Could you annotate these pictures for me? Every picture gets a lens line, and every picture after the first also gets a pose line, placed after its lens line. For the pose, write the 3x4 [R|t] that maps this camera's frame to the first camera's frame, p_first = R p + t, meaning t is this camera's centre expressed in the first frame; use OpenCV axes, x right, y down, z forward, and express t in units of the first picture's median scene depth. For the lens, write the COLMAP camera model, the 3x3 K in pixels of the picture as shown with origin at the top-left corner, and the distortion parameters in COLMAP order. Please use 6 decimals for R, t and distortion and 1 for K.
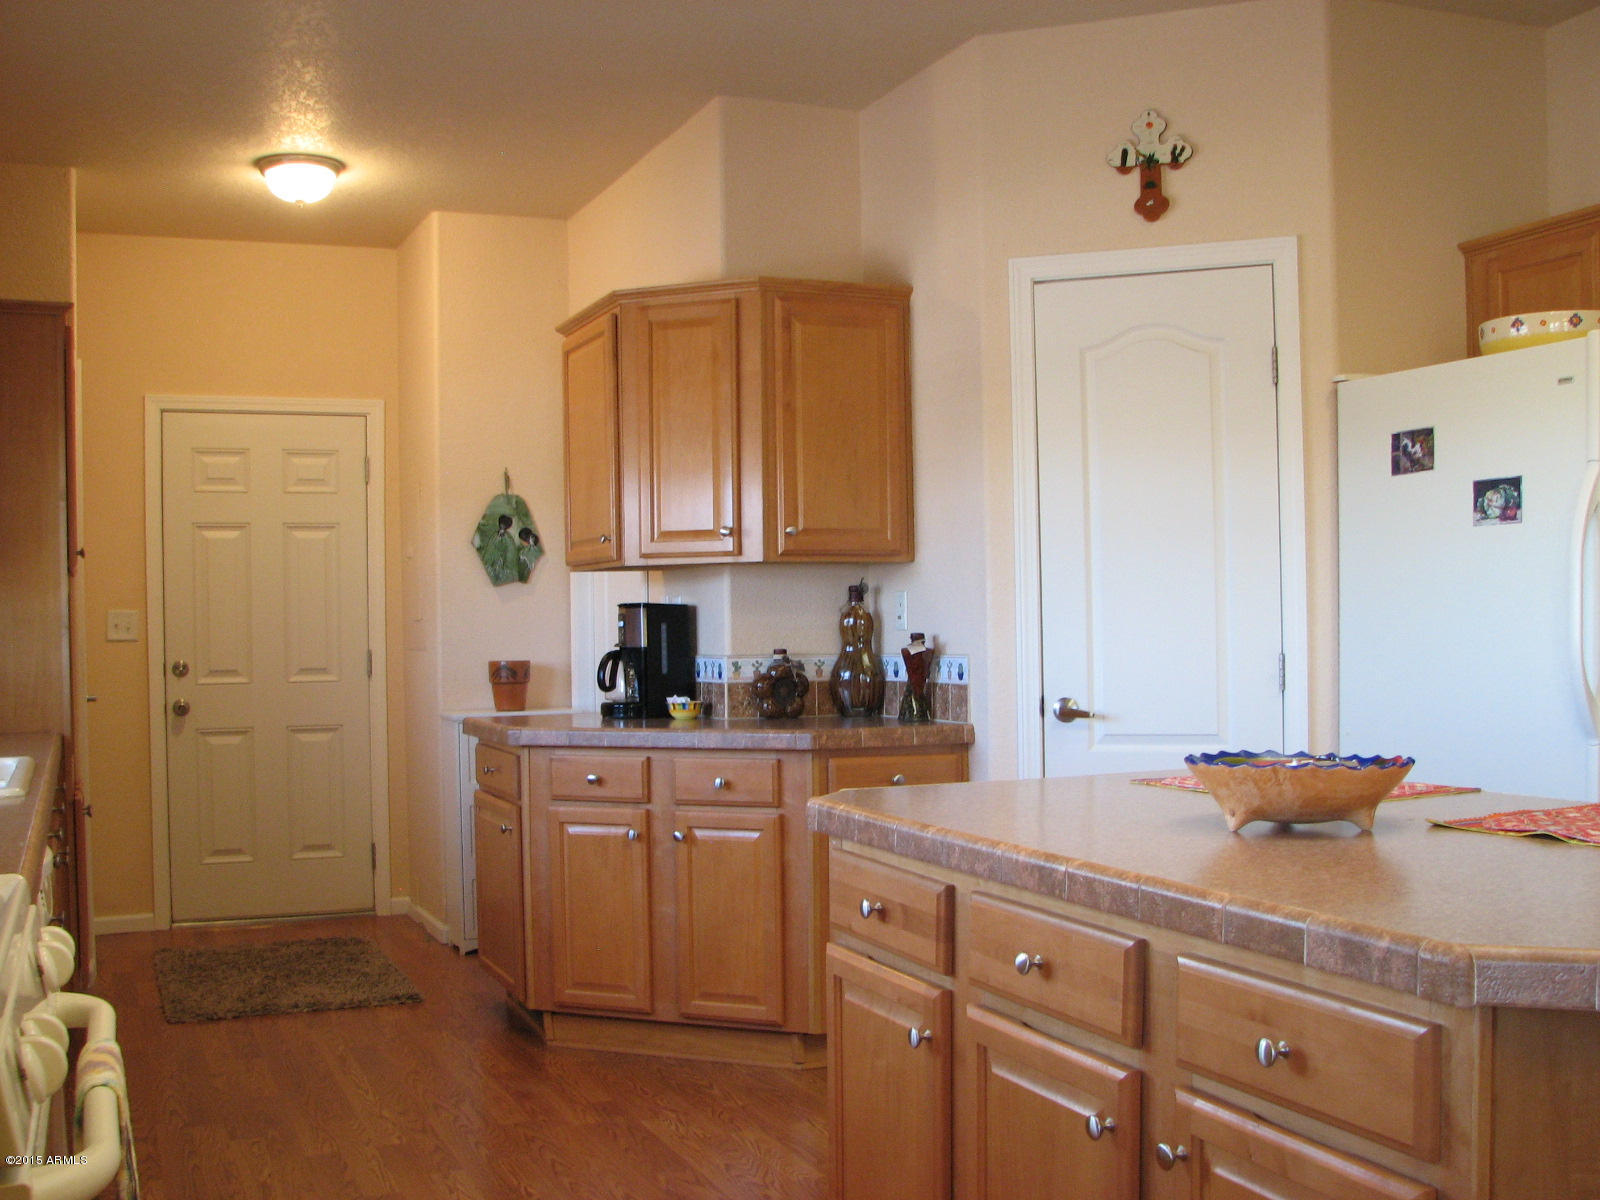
lens RADIAL K [[1742.0, 0, 819.8], [0, 1742.0, 639.4], [0, 0, 1]] dist [-0.127116, 0.000000]
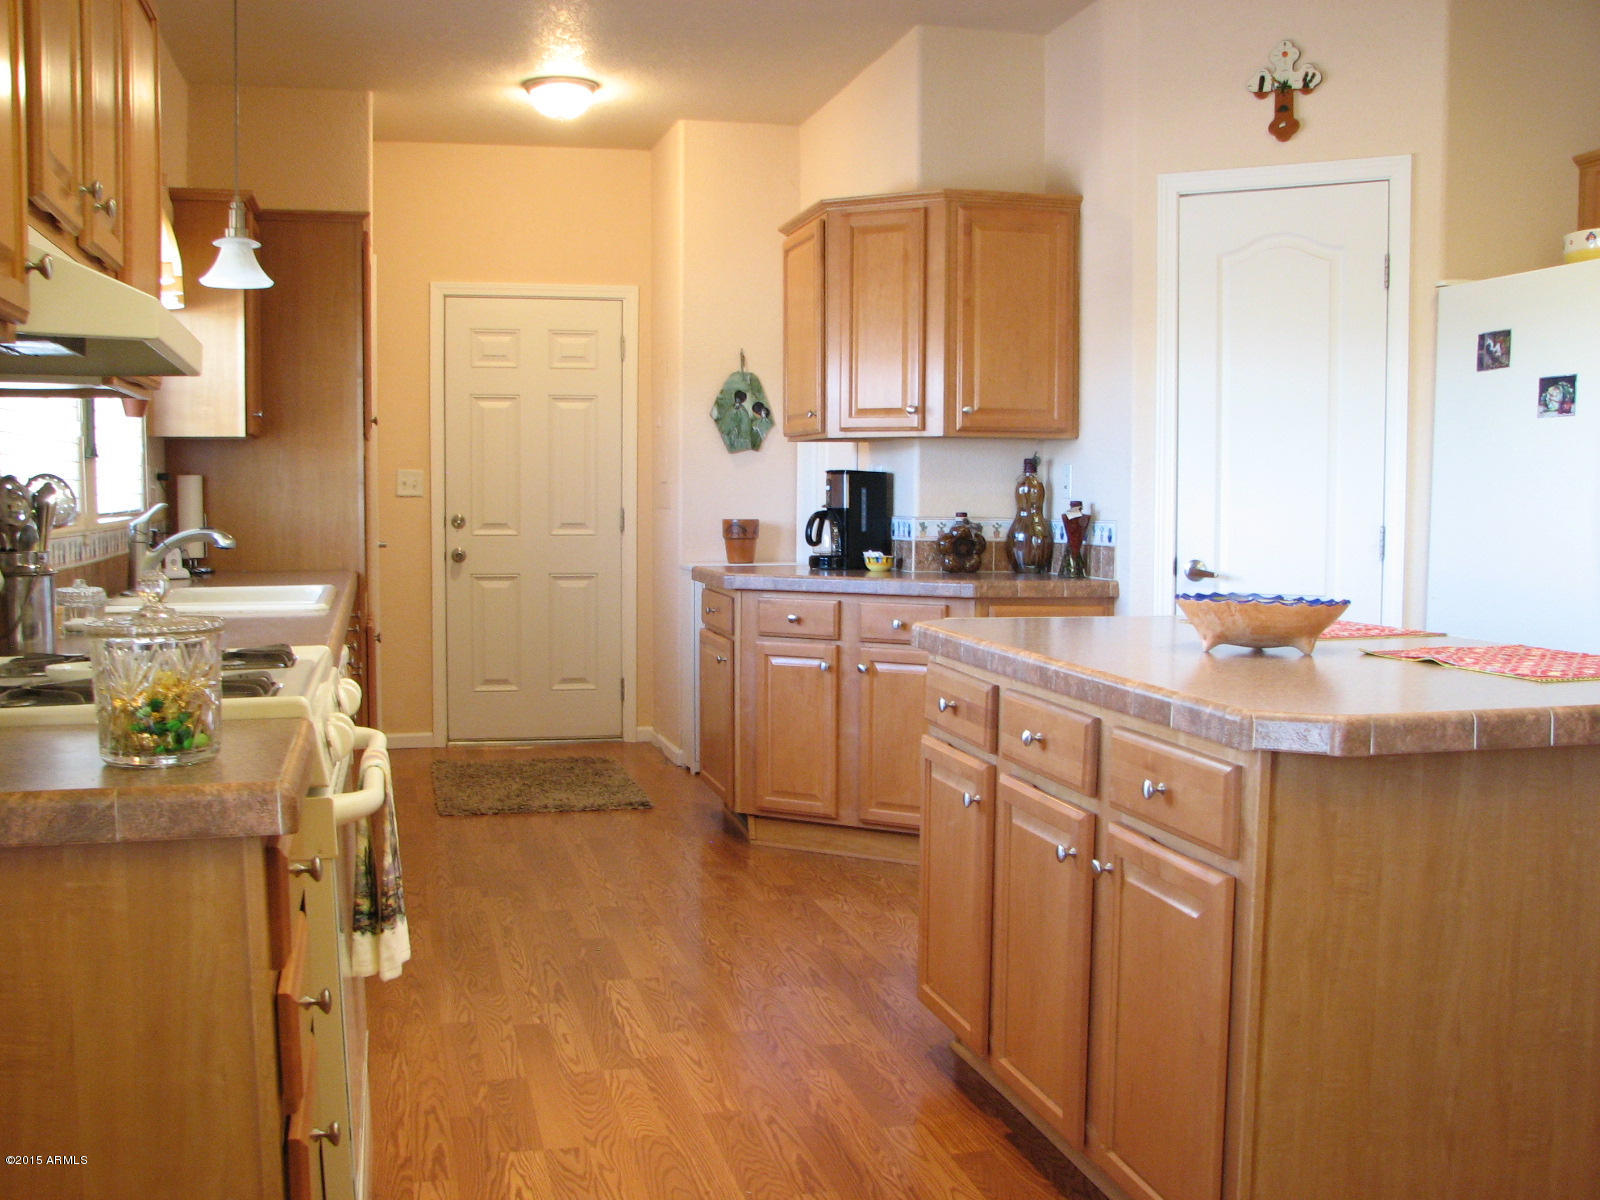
lens RADIAL K [[1742.0, 0, 810.5], [0, 1742.0, 601.7], [0, 0, 1]] dist [-0.127116, 0.000000]
pose [[0.986239, 0.029297, -0.162706, 0.071629], [-0.020553, 0.998266, 0.055168, 0.003203], [0.164040, -0.051065, 0.985131, -0.158229]]
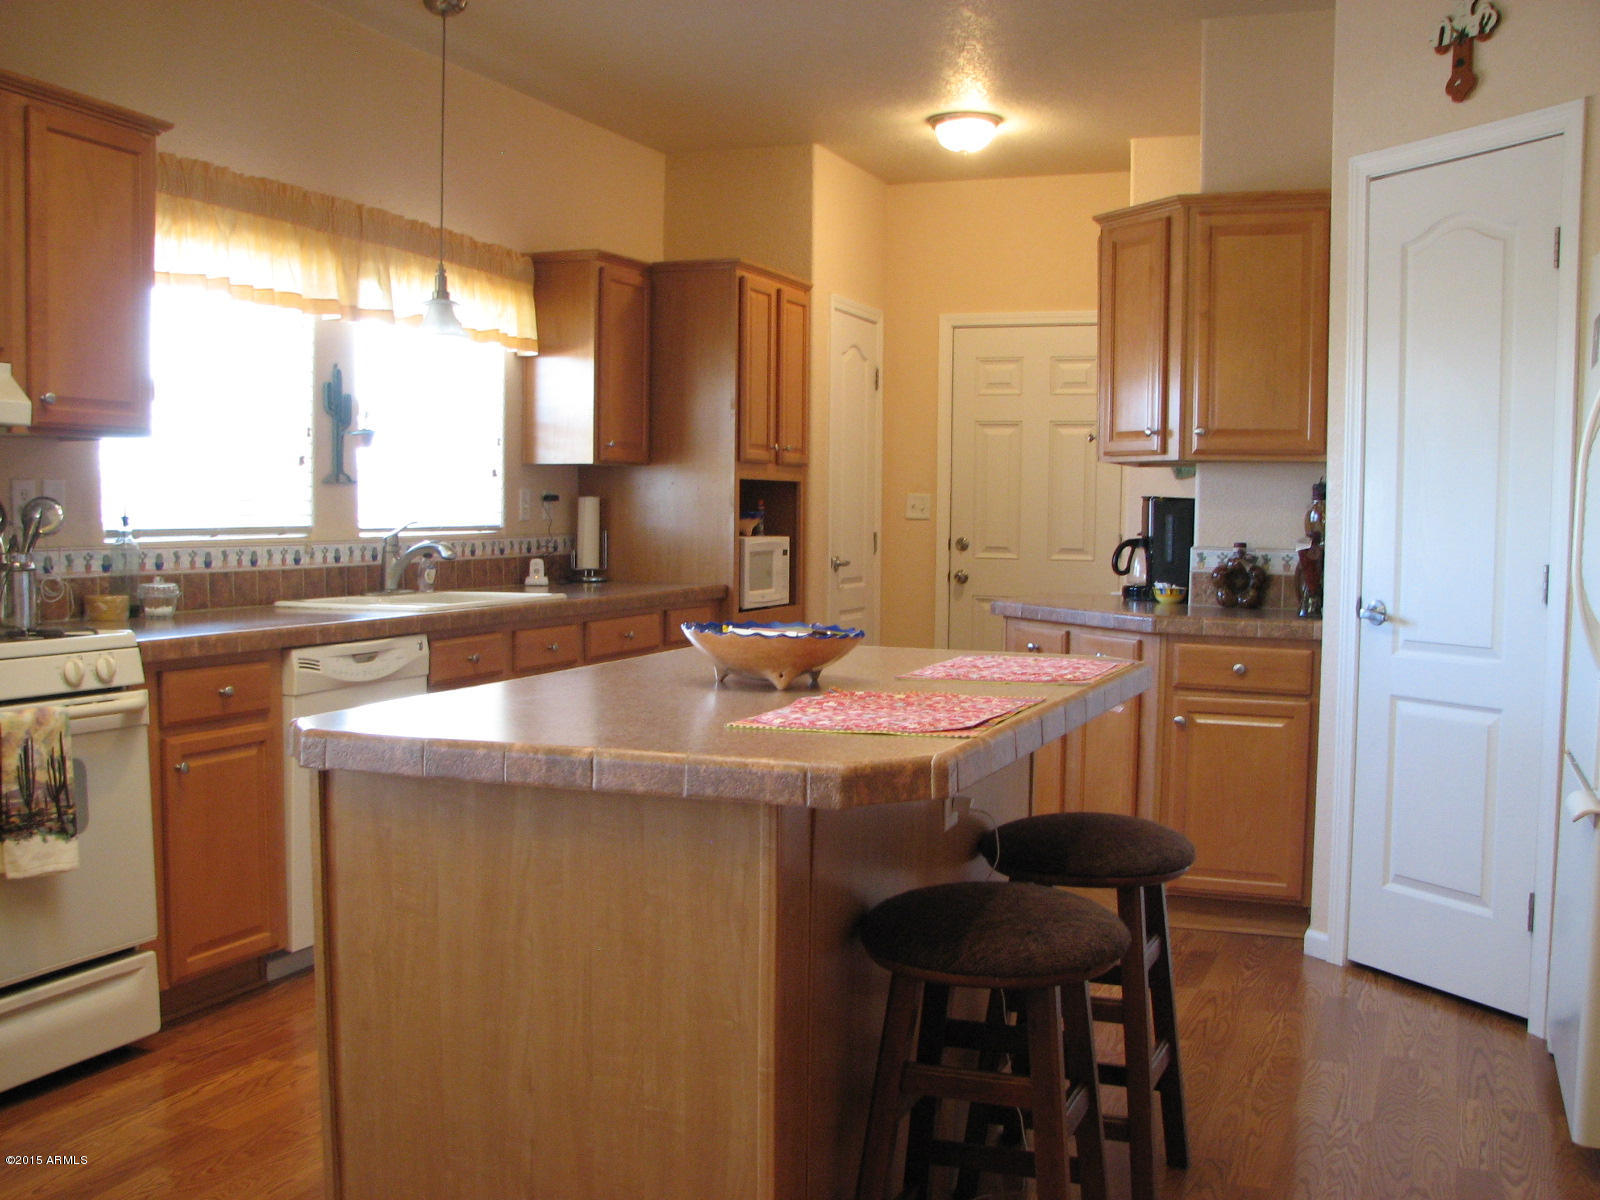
lens RADIAL K [[1742.0, 0, 831.6], [0, 1742.0, 697.6], [0, 0, 1]] dist [-0.127116, 0.000000]
pose [[0.717990, 0.097954, -0.689126, 0.563768], [-0.030795, 0.993549, 0.109141, -0.008361], [0.695371, -0.057141, 0.716375, 0.076597]]
